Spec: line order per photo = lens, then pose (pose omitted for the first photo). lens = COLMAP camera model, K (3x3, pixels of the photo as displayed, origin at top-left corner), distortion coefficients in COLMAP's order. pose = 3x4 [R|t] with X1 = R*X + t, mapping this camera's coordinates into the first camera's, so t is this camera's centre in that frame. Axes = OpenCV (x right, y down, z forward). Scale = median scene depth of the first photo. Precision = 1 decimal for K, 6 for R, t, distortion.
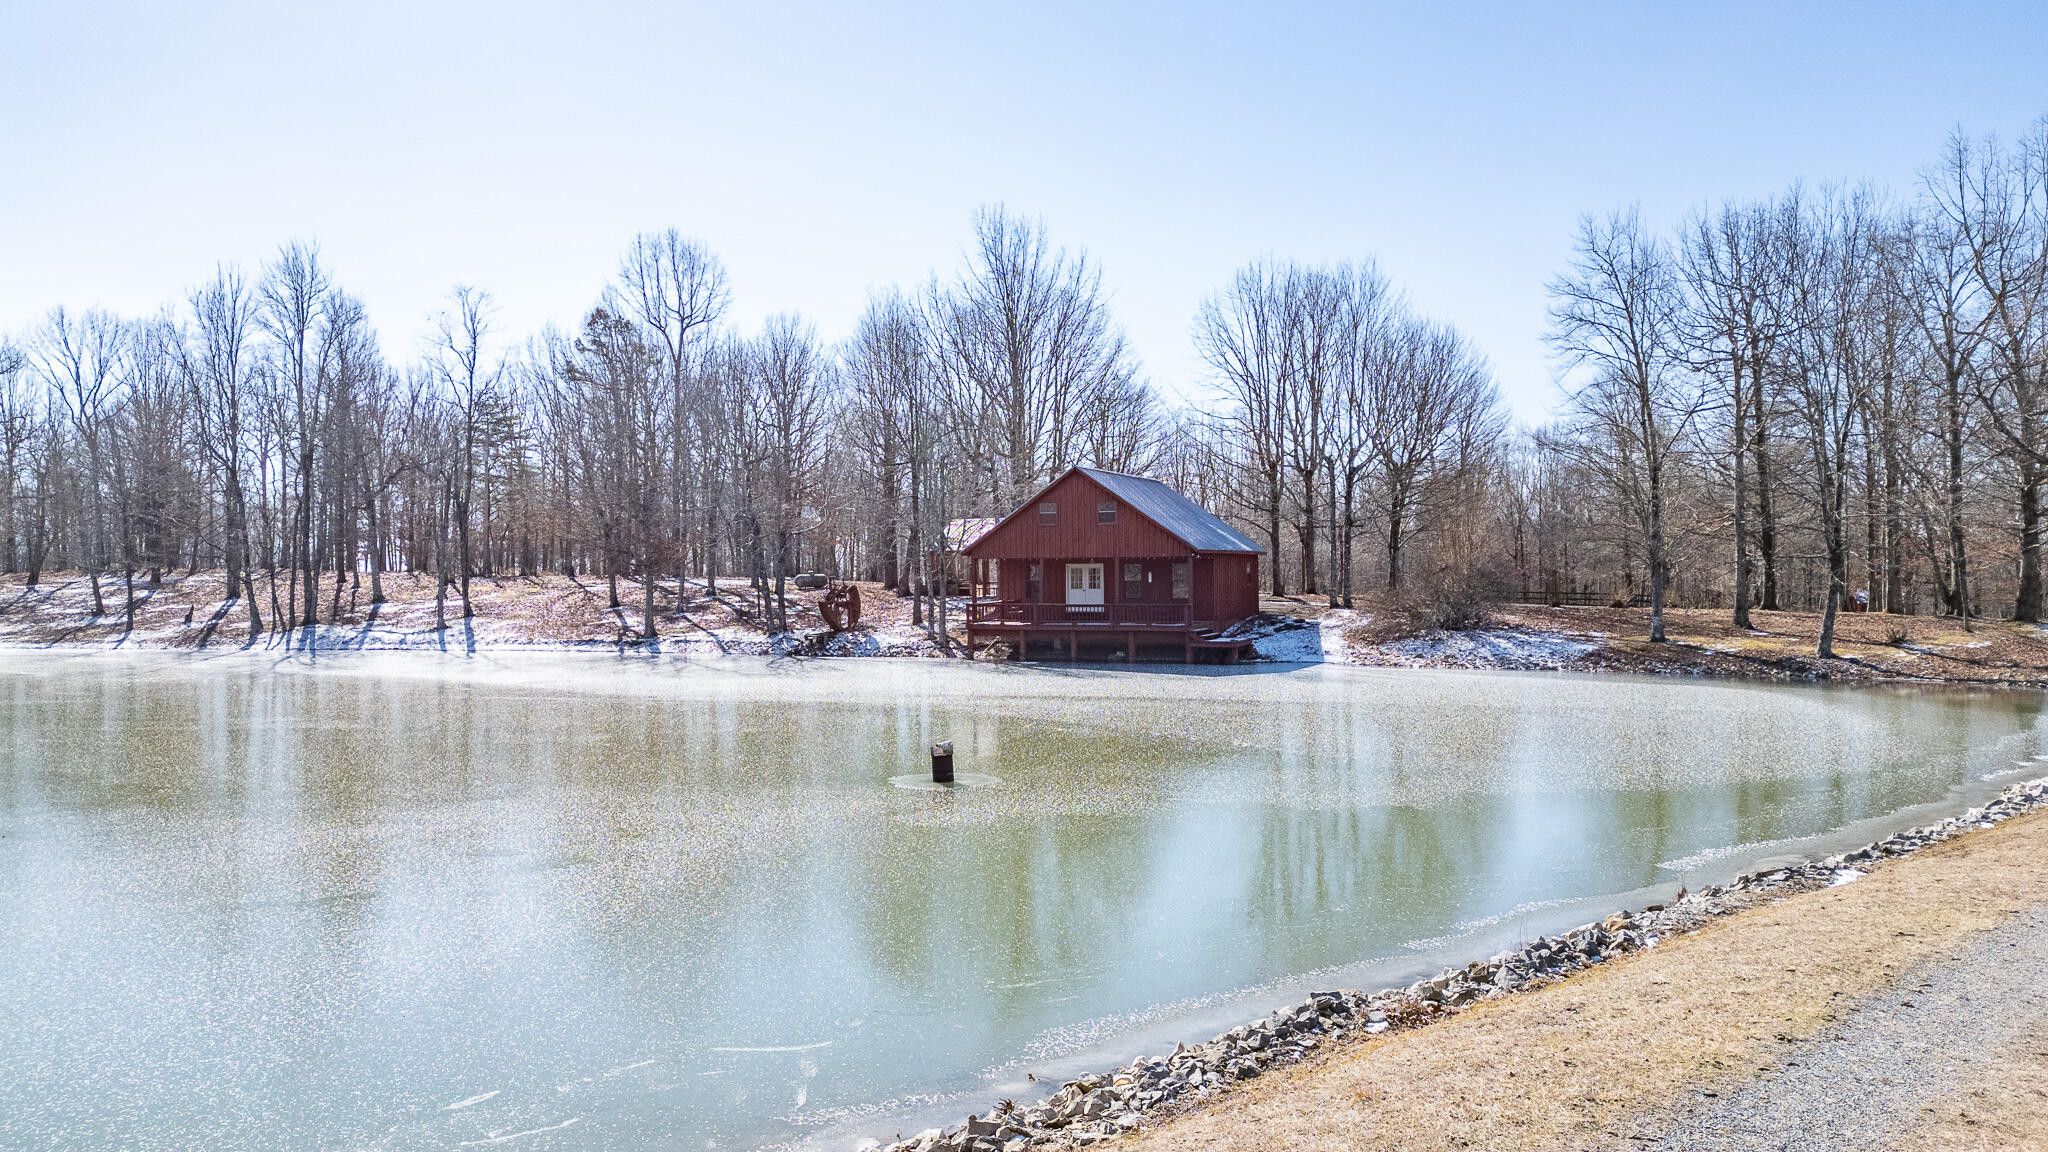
lens RADIAL K [[1409.7, 0, 1024.0], [0, 1409.7, 576.0], [0, 0, 1]] dist [0.062550, -0.048837]
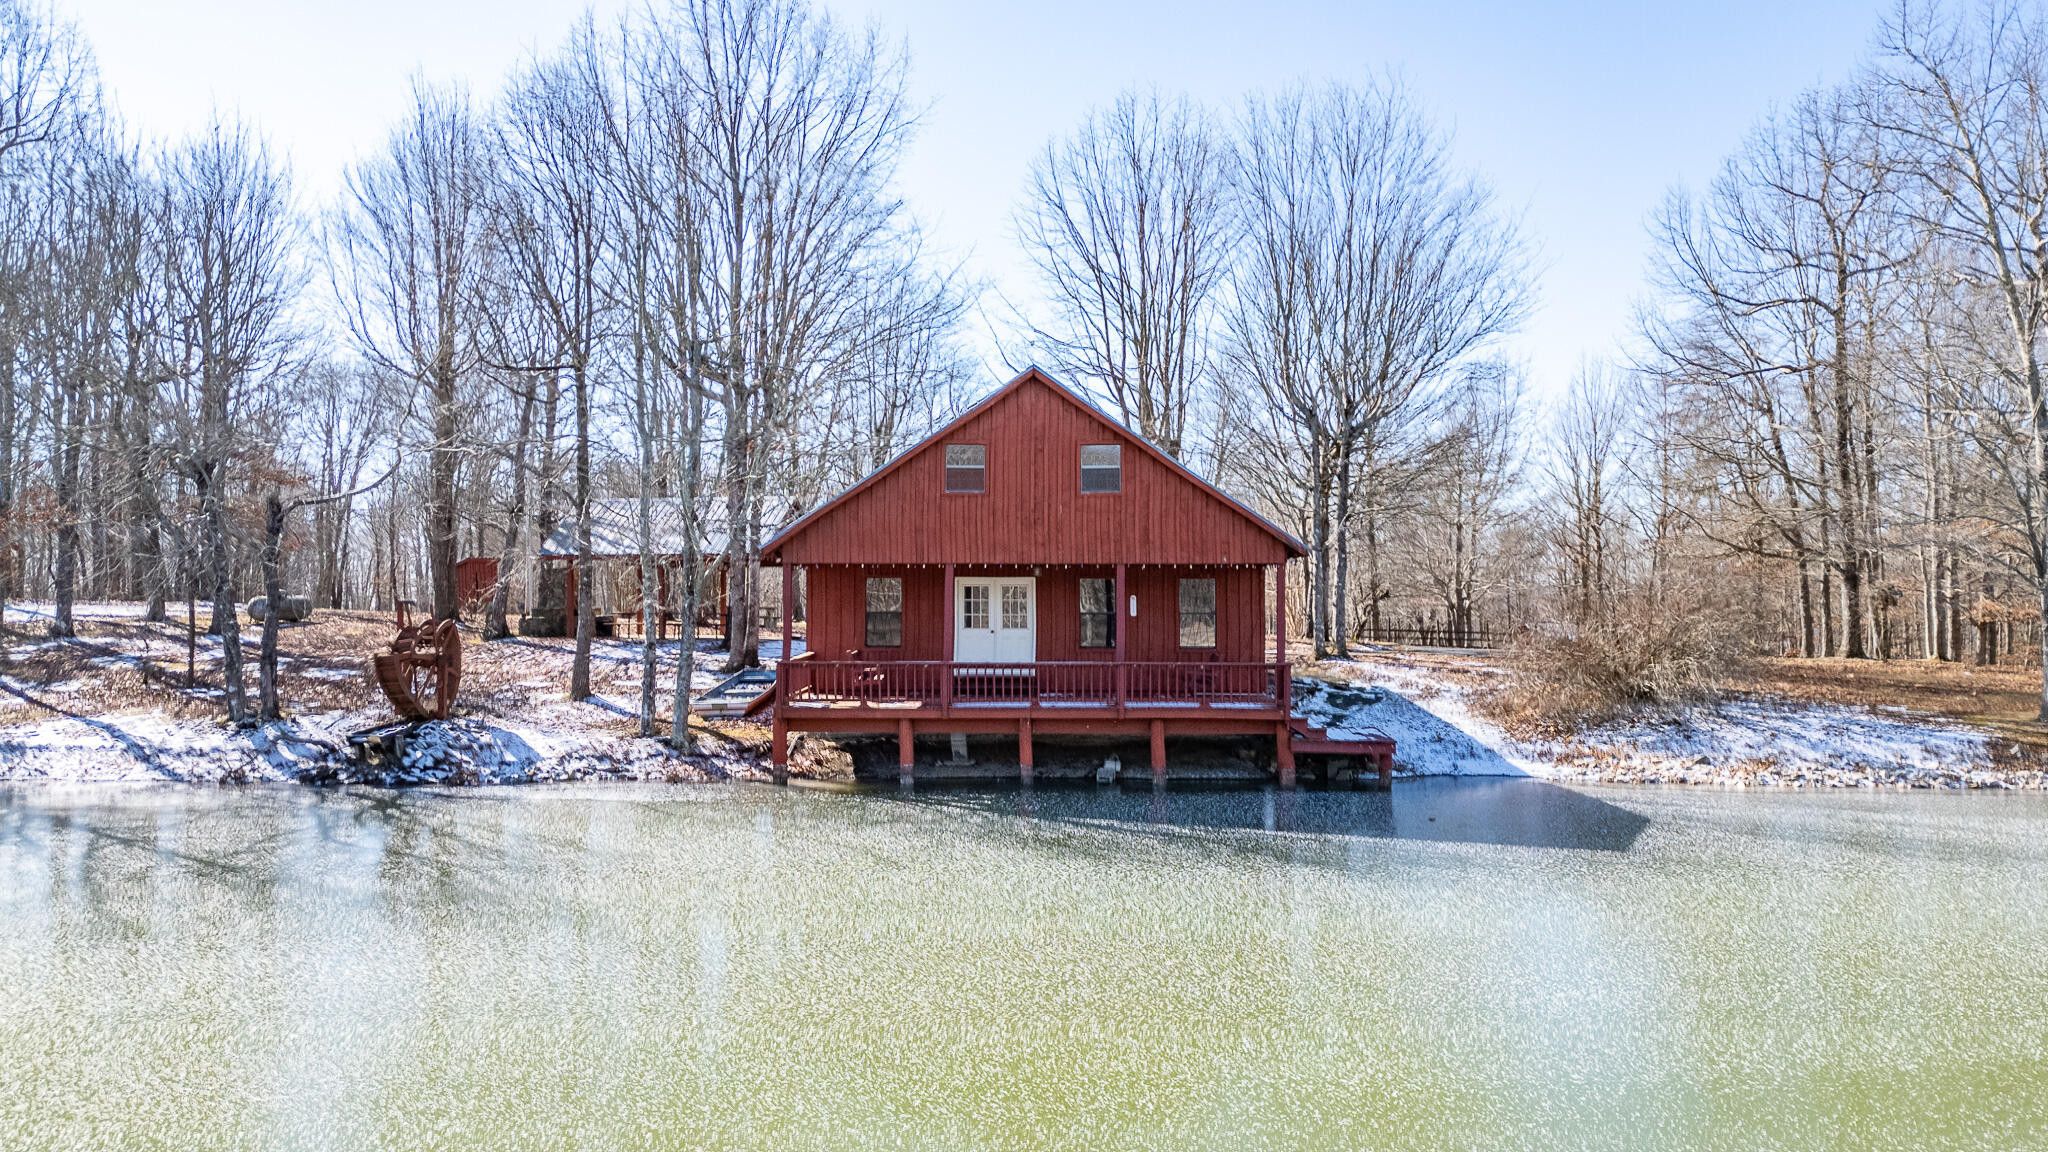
lens RADIAL K [[1409.7, 0, 1024.0], [0, 1409.7, 576.0], [0, 0, 1]] dist [0.062550, -0.048837]
pose [[0.921039, 0.022094, 0.388842, -0.138089], [-0.008804, 0.999316, -0.035928, 0.008395], [-0.389370, 0.029668, 0.920604, 0.532695]]
